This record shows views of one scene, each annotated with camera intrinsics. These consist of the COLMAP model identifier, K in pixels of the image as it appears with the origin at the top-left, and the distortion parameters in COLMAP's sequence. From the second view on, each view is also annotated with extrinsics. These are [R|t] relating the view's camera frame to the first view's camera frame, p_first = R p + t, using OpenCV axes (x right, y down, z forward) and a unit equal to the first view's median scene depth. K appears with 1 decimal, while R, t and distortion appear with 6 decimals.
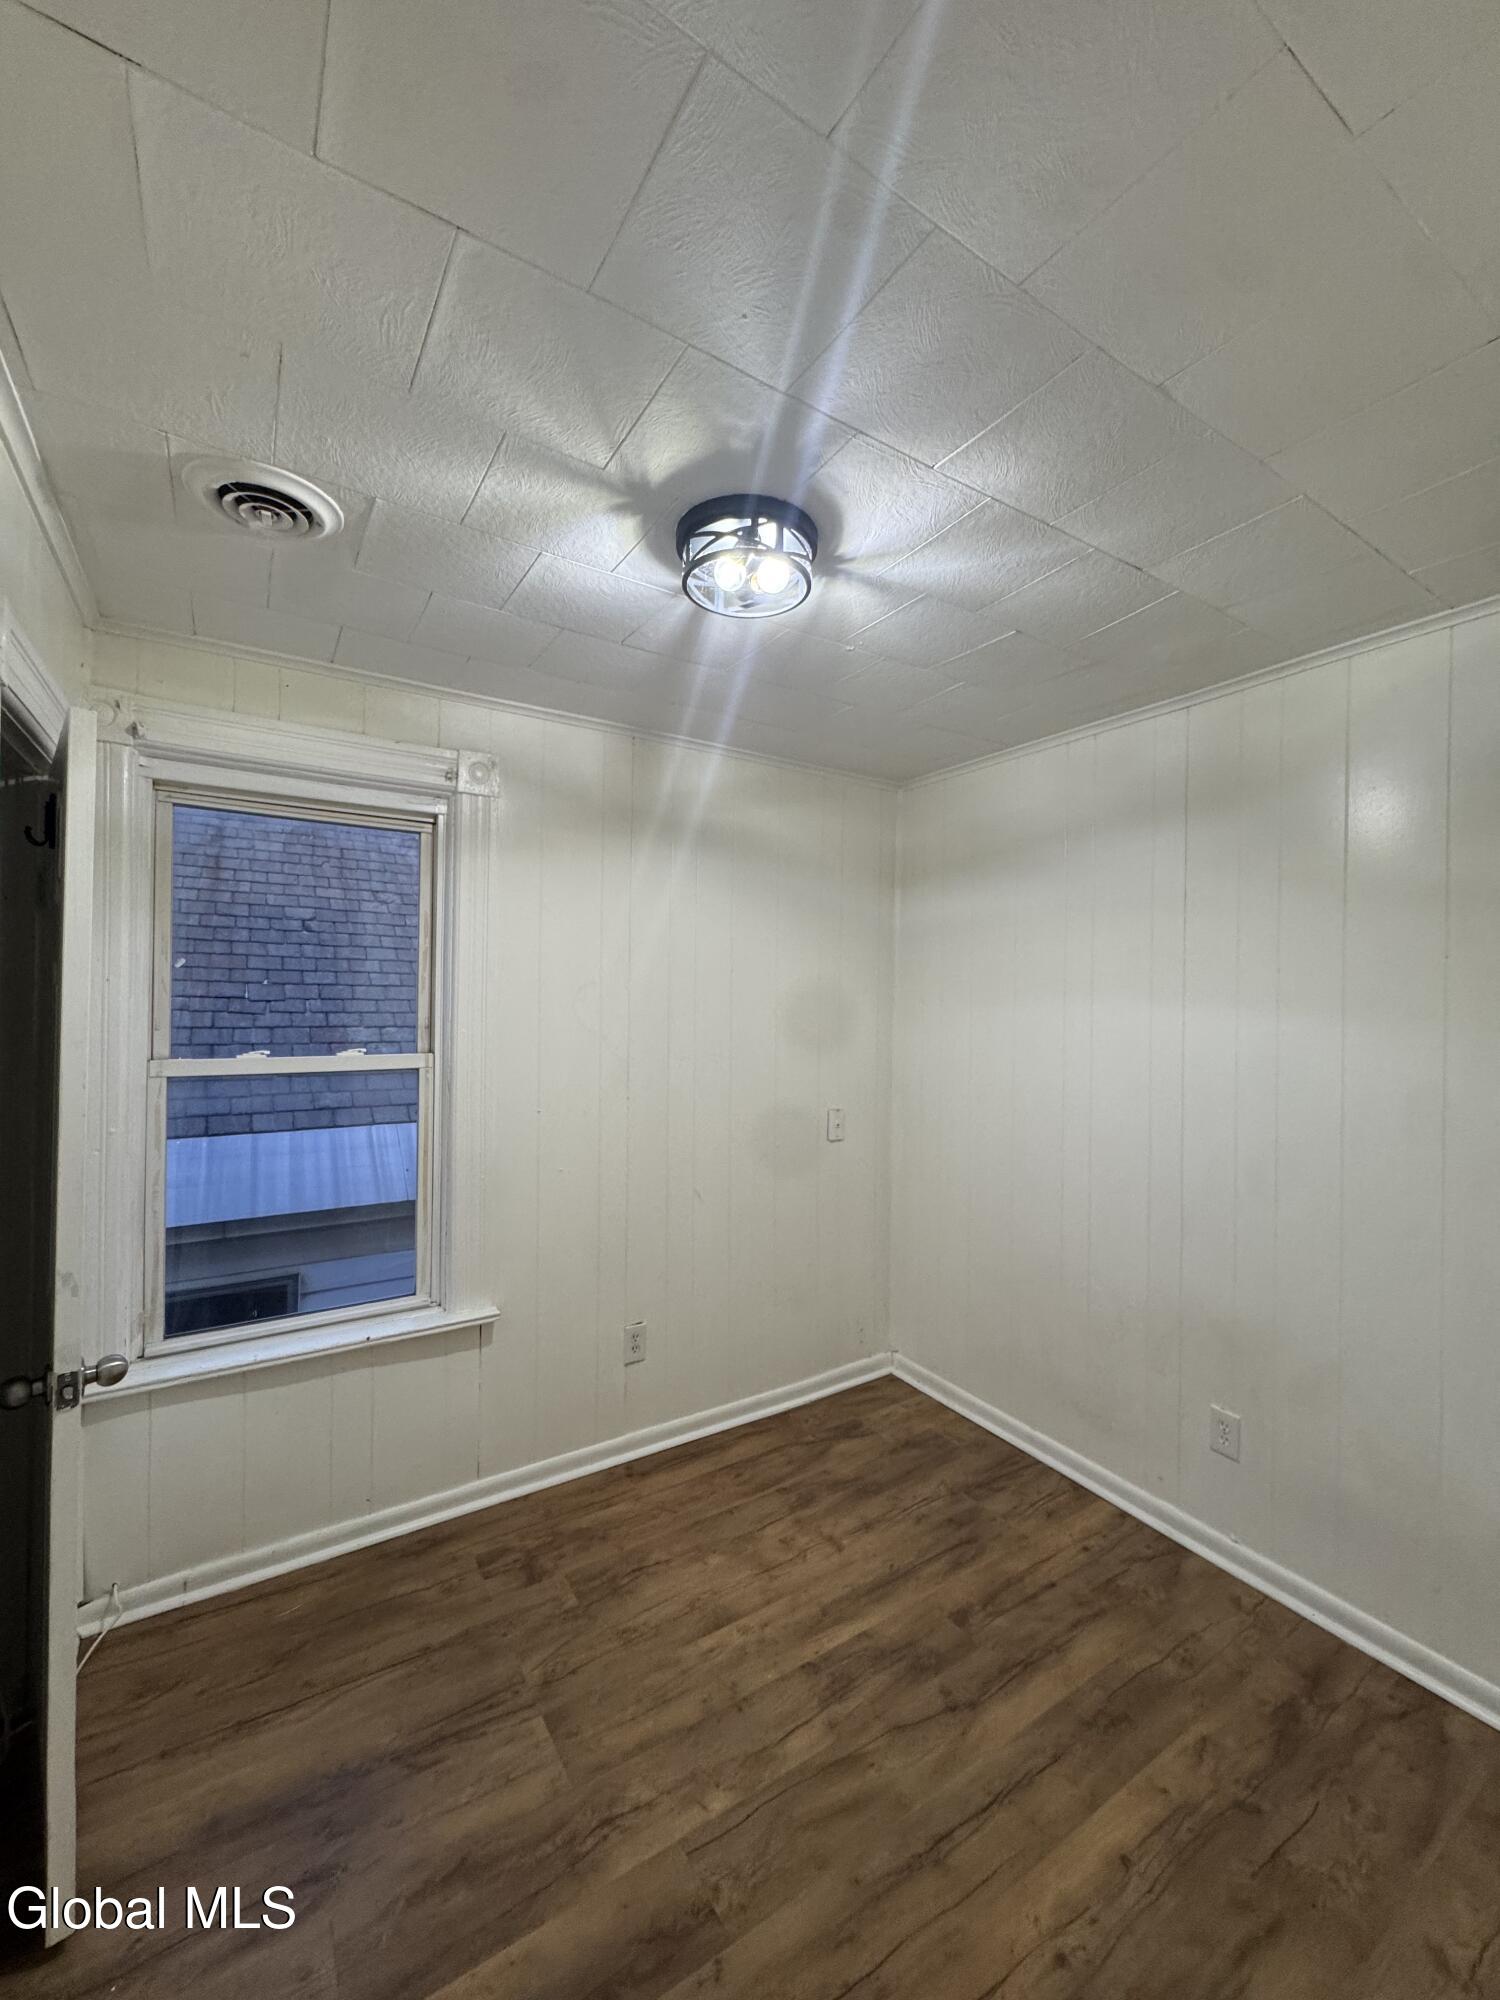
lens RADIAL K [[801.1, 0, 755.8], [0, 801.1, 994.7], [0, 0, 1]] dist [-0.006811, 0.001129]
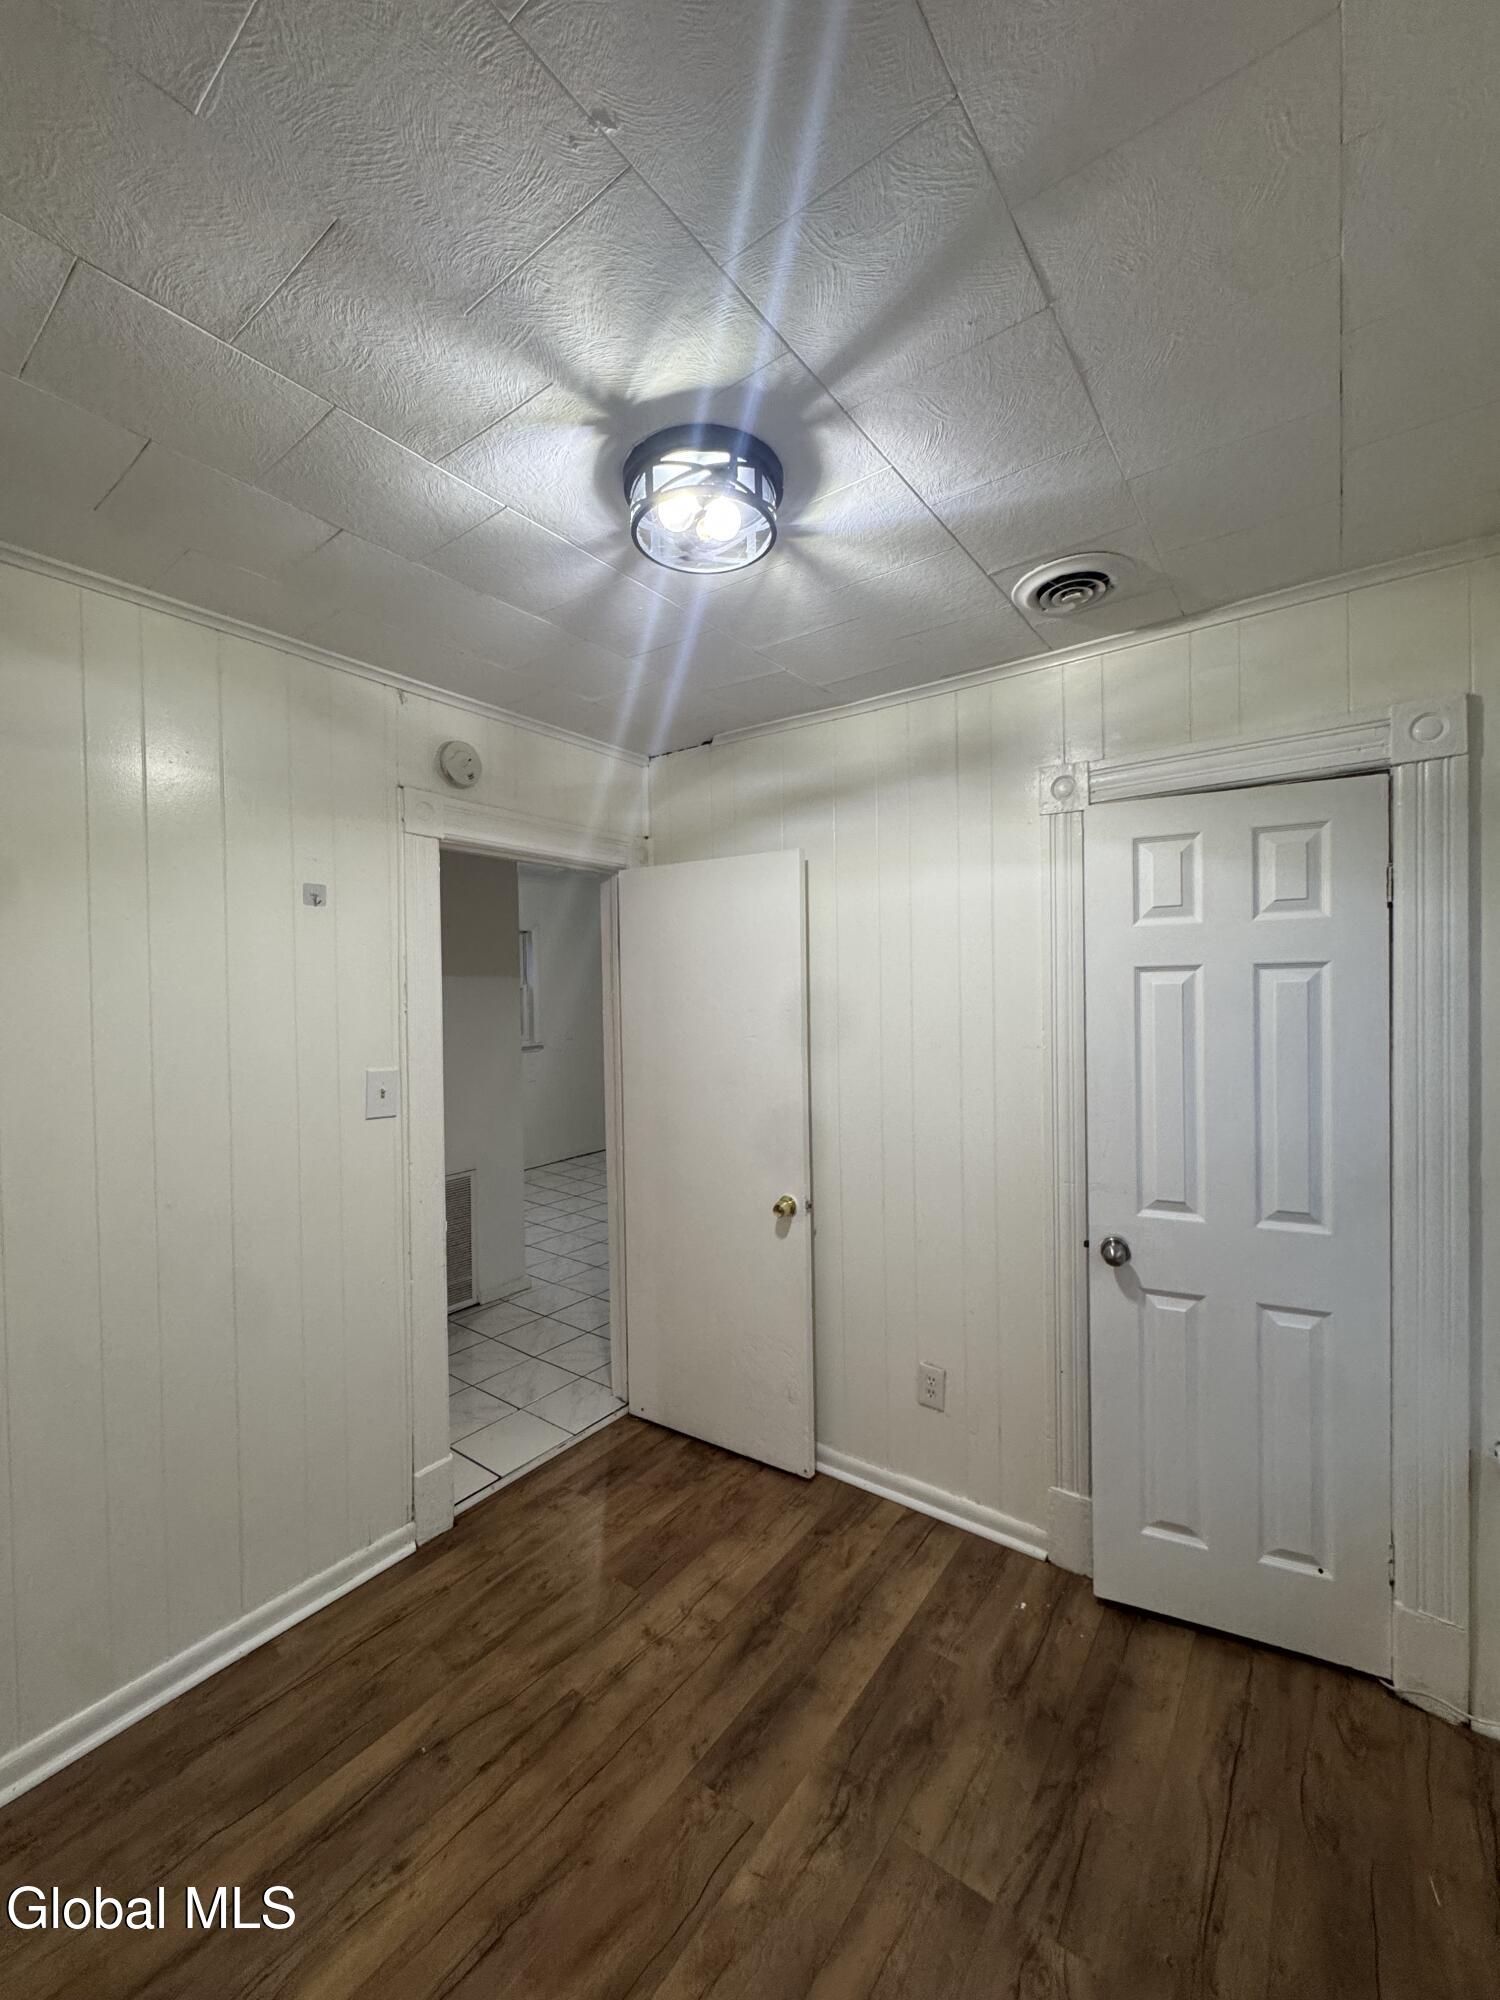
lens RADIAL K [[801.1, 0, 756.3], [0, 801.1, 1007.2], [0, 0, 1]] dist [-0.006811, 0.001129]
pose [[-0.938398, 0.007522, -0.345475, 0.244978], [0.005712, 0.999964, 0.006256, 0.010648], [0.345510, 0.003898, -0.938407, 1.857800]]
